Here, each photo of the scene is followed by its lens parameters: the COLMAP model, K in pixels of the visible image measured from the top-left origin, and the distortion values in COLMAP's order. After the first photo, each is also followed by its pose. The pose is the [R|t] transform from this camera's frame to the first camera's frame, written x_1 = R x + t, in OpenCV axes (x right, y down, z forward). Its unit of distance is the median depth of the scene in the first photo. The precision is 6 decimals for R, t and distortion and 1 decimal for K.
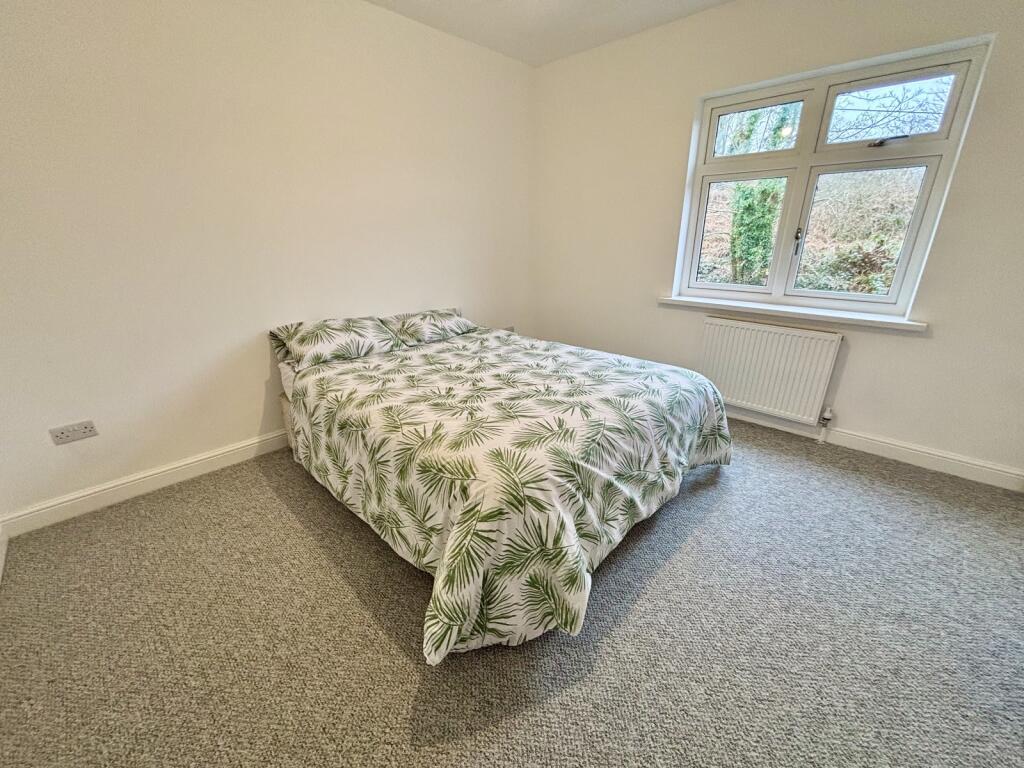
lens RADIAL K [[413.6, 0, 512.4], [0, 413.6, 378.9], [0, 0, 1]] dist [-0.000854, 0.001125]
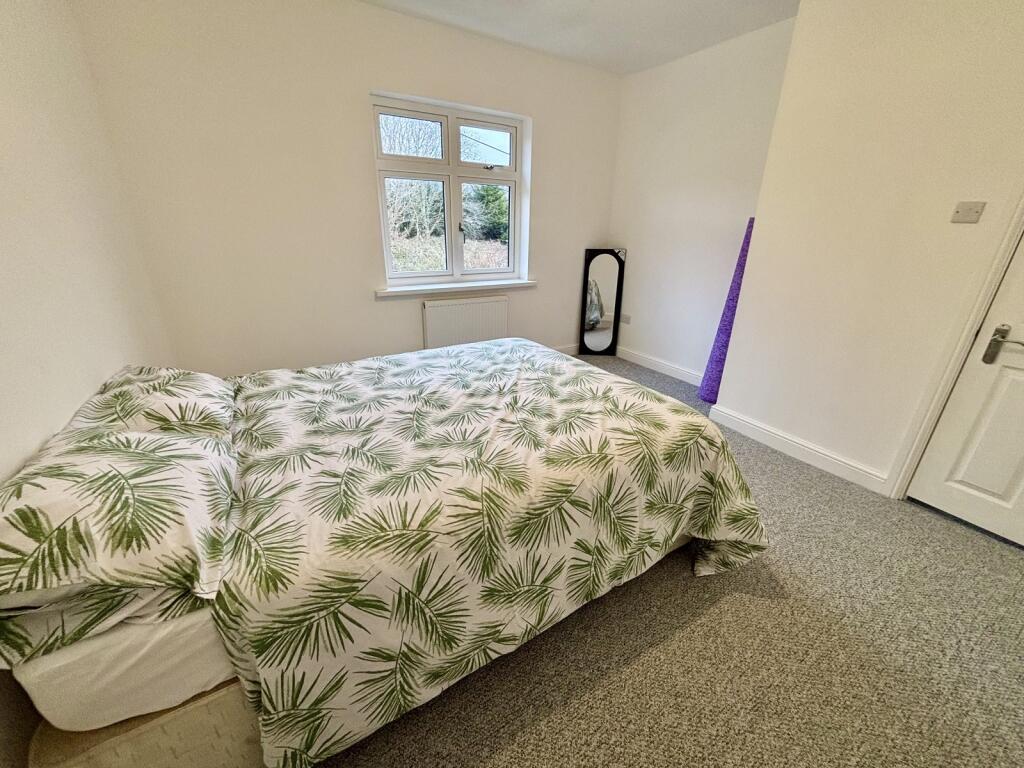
lens RADIAL K [[413.6, 0, 506.3], [0, 413.6, 384.9], [0, 0, 1]] dist [-0.000854, 0.001125]
pose [[0.249499, -0.336438, 0.908053, -0.700496], [0.304833, 0.917323, 0.256116, -0.199267], [-0.919145, 0.212904, 0.331428, 0.583319]]
